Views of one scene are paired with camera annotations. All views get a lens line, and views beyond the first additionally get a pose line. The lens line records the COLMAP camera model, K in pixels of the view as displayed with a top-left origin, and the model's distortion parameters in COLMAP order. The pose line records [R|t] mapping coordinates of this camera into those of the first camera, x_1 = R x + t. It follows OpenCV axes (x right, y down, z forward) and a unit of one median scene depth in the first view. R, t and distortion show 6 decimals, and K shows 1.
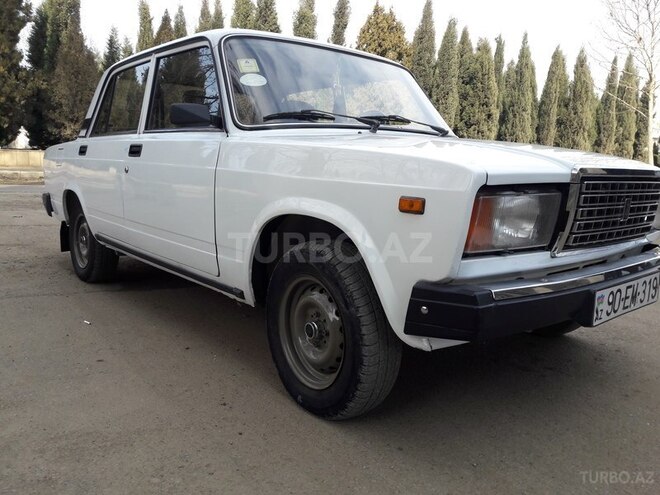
lens RADIAL K [[523.0, 0, 330.0], [0, 523.0, 247.5], [0, 0, 1]] dist [0.077945, -0.116772]
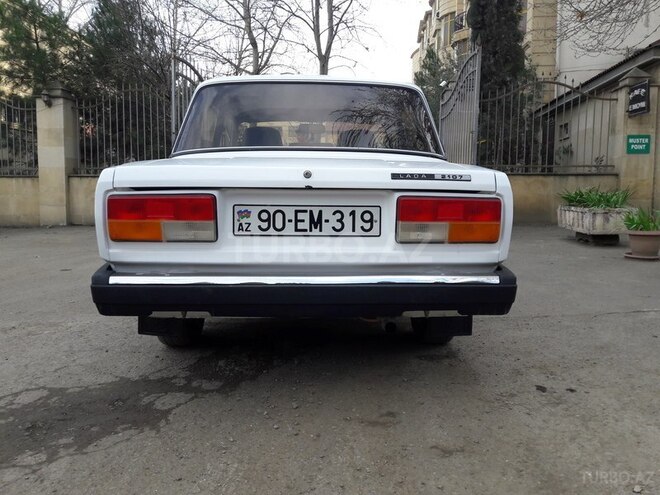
lens RADIAL K [[523.0, 0, 330.0], [0, 523.0, 247.5], [0, 0, 1]] dist [0.077945, -0.116772]
pose [[0.782628, -0.005241, -0.622467, 1.241143], [-0.080046, 0.990815, -0.108985, 0.254640], [0.617321, 0.135121, 0.775020, 0.177098]]
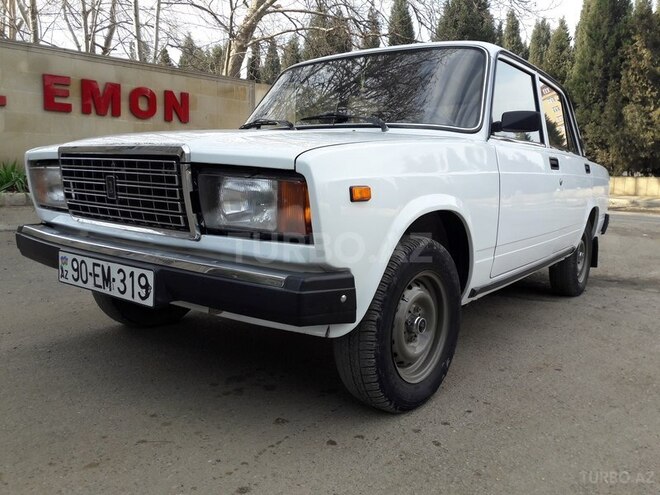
lens RADIAL K [[523.0, 0, 330.0], [0, 523.0, 247.5], [0, 0, 1]] dist [0.077945, -0.116772]
pose [[0.227239, 0.110633, -0.967534, 1.535069], [-0.181521, 0.980926, 0.069531, -0.099130], [0.956772, 0.159828, 0.242987, 1.114316]]
